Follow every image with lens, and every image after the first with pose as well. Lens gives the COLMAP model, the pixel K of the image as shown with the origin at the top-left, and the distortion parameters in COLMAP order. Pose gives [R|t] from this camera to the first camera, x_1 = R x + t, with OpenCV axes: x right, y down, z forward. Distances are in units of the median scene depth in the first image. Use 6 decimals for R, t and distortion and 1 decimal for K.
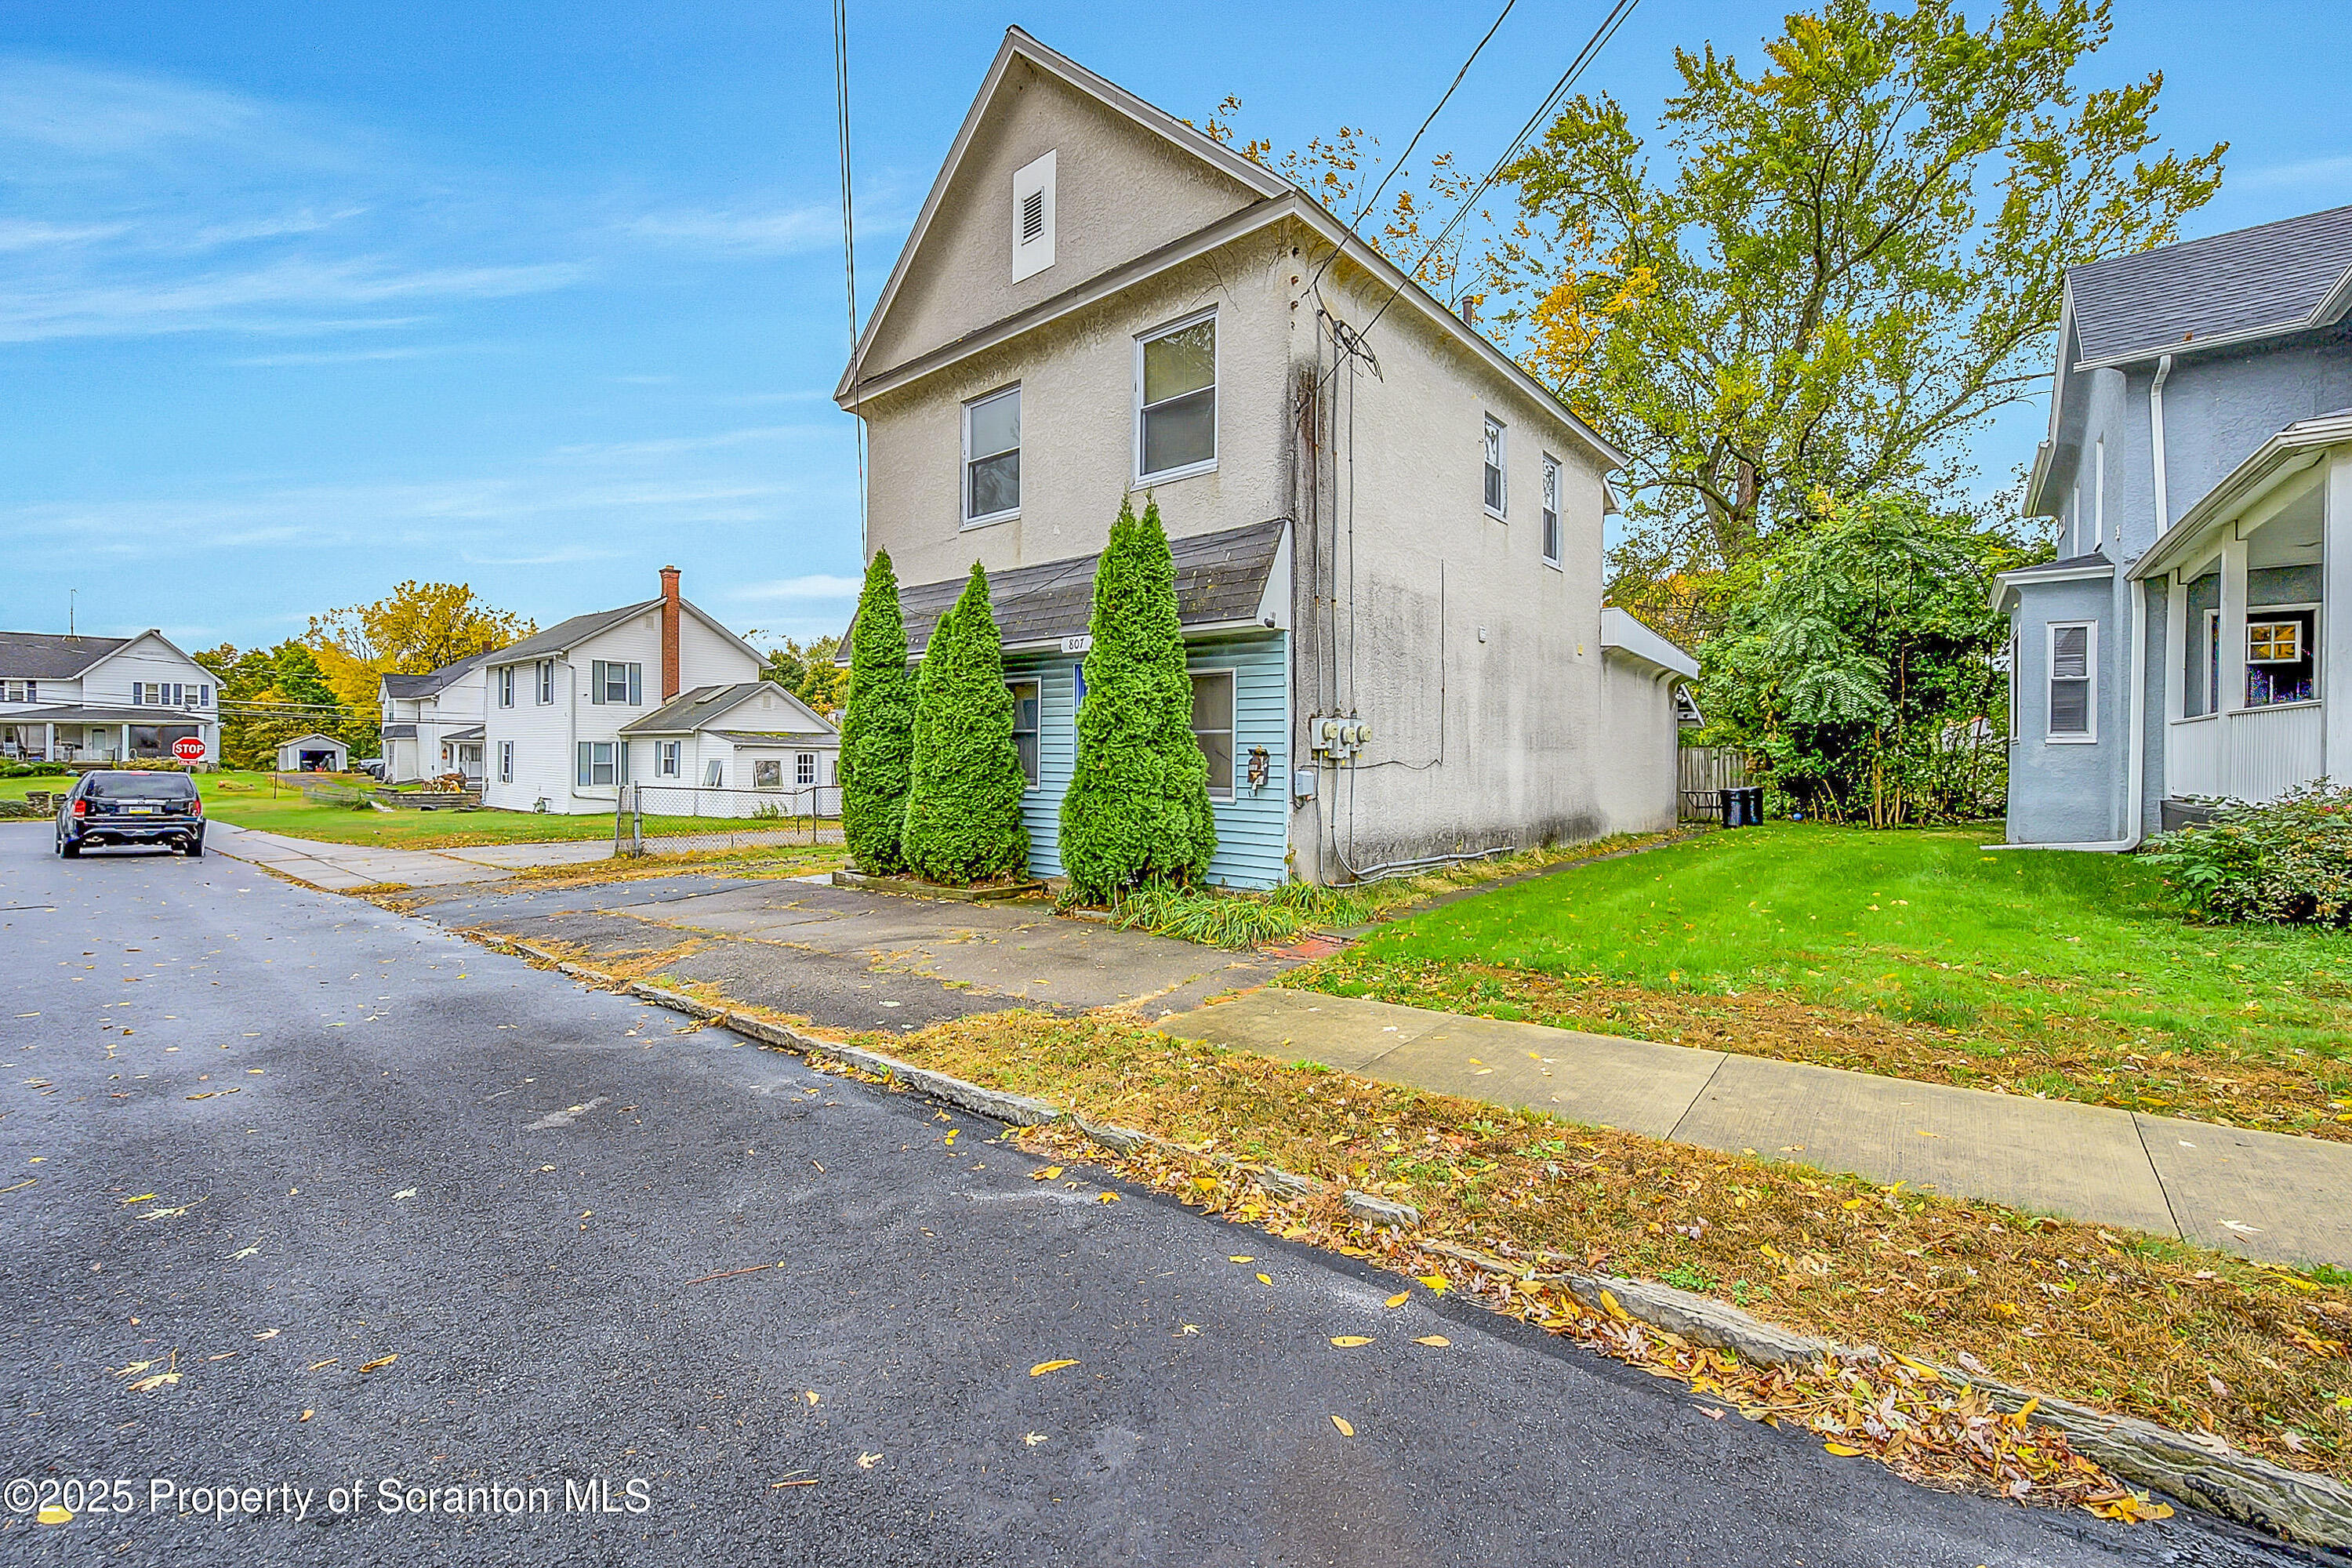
lens RADIAL K [[961.7, 0, 1181.2], [0, 961.7, 767.3], [0, 0, 1]] dist [-0.001850, -0.000167]
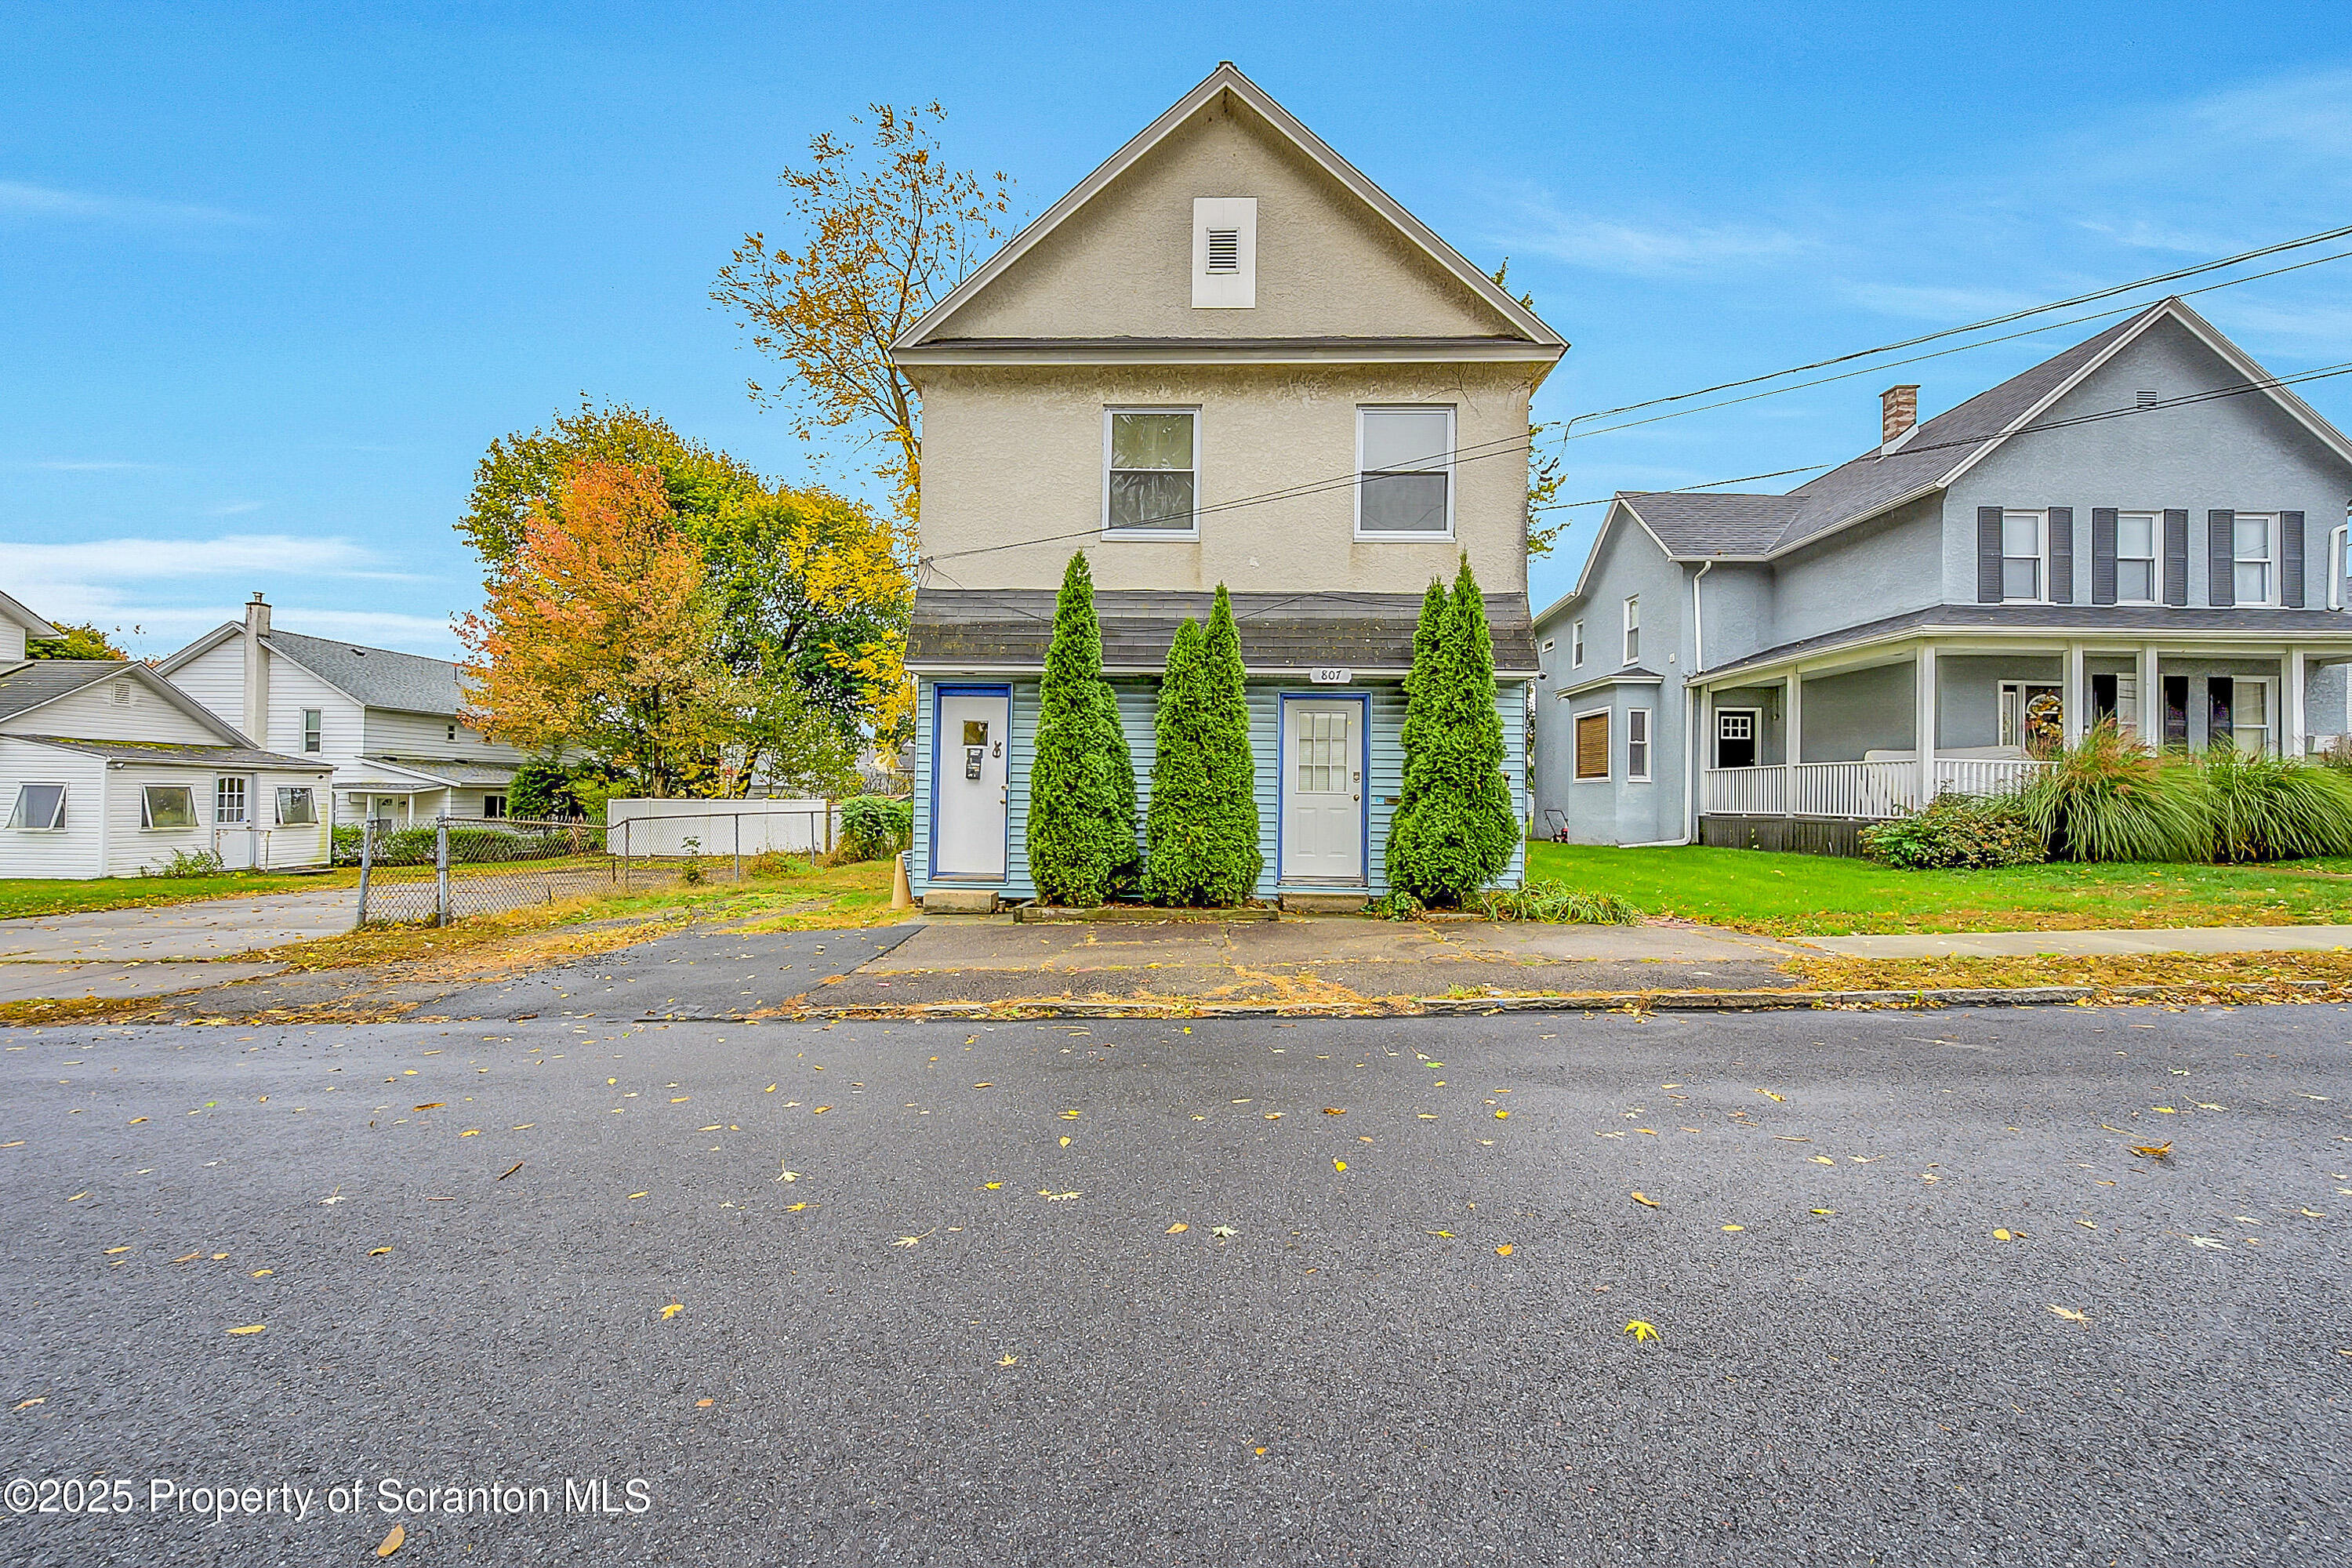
lens RADIAL K [[959.2, 0, 1177.5], [0, 959.2, 795.8], [0, 0, 1]] dist [-0.001325, -0.000164]
pose [[0.783338, 0.005653, 0.621571, -0.812830], [0.000368, 0.999954, -0.009558, 0.015345], [-0.621596, 0.007716, 0.783300, 0.234171]]
